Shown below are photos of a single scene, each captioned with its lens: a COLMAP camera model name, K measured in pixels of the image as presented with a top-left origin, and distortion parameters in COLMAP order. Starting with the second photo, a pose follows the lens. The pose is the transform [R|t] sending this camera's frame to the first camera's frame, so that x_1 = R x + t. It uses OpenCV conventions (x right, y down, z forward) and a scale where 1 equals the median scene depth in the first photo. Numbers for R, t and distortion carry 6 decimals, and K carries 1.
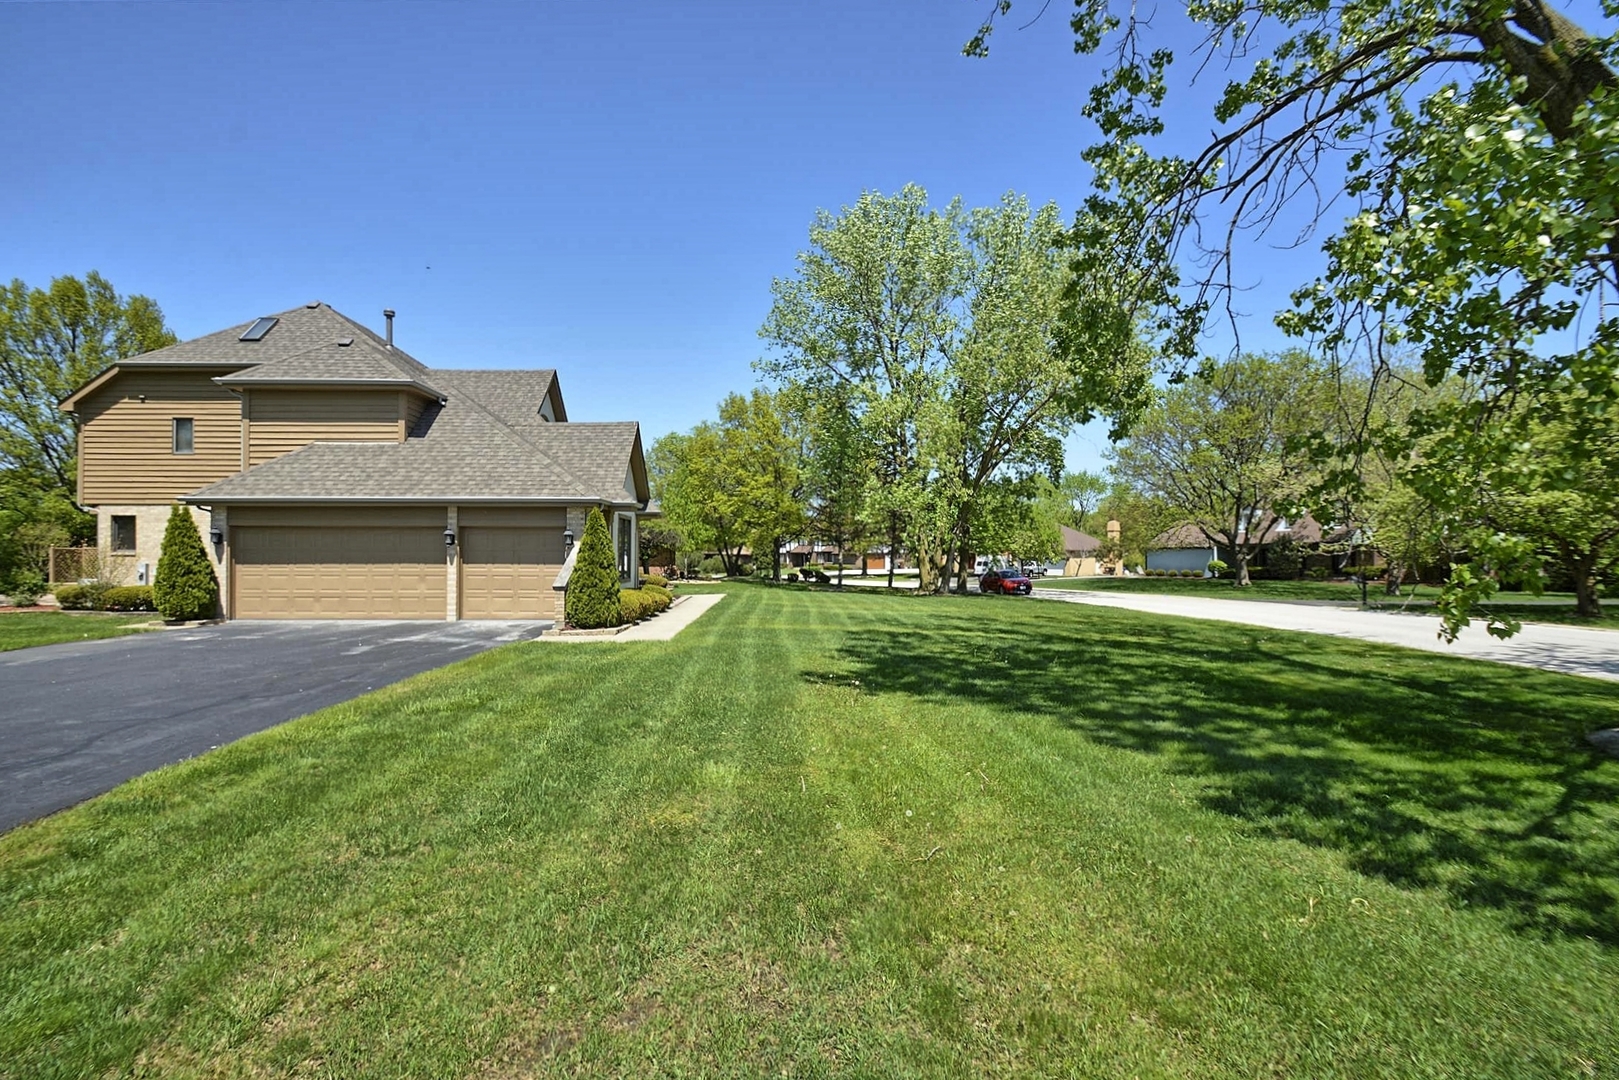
lens RADIAL K [[727.4, 0, 794.4], [0, 727.4, 554.6], [0, 0, 1]] dist [0.011337, -0.013423]
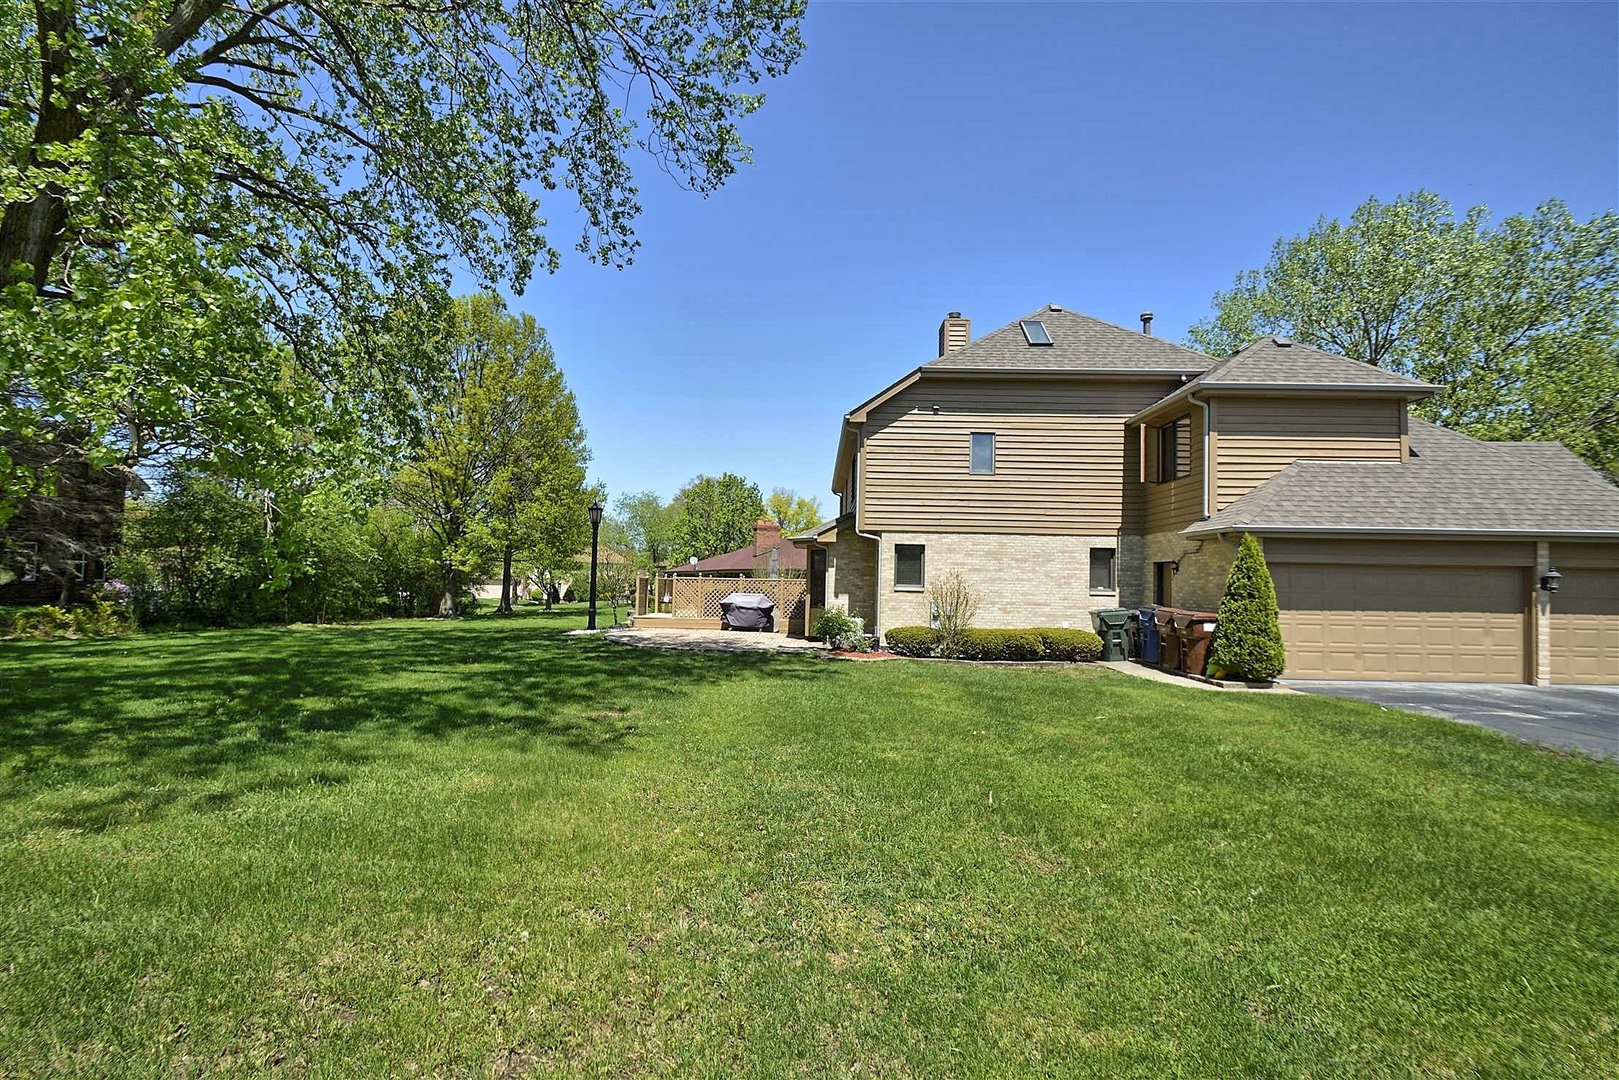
lens RADIAL K [[692.0, 0, 808.6], [0, 692.0, 583.5], [0, 0, 1]] dist [0.001146, 0.000078]
pose [[0.998664, 0.015251, -0.049362, -1.192777], [-0.014985, 0.999871, 0.005742, -0.012401], [0.049444, -0.004995, 0.998764, 0.205181]]
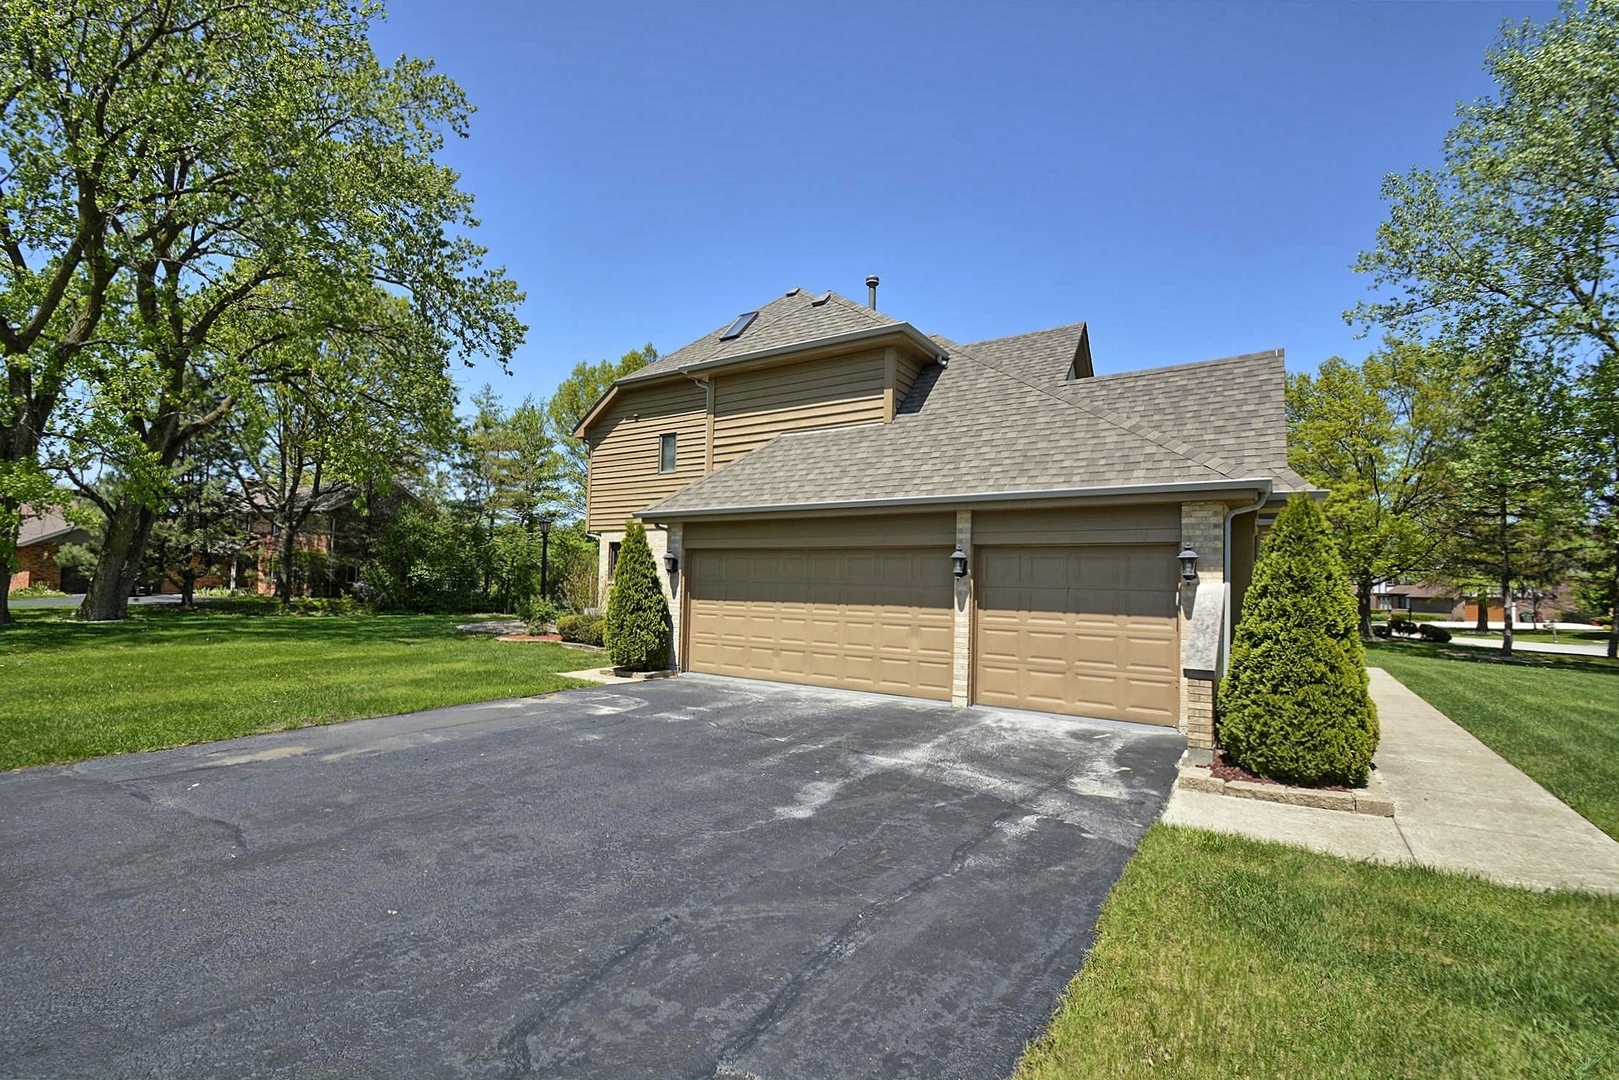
lens RADIAL K [[692.0, 0, 808.6], [0, 692.0, 583.5], [0, 0, 1]] dist [0.001146, 0.000078]
pose [[0.833550, 0.015320, -0.552231, -0.260136], [-0.020445, 0.999786, -0.003125, -0.003152], [0.552065, 0.013895, 0.833685, 0.457071]]
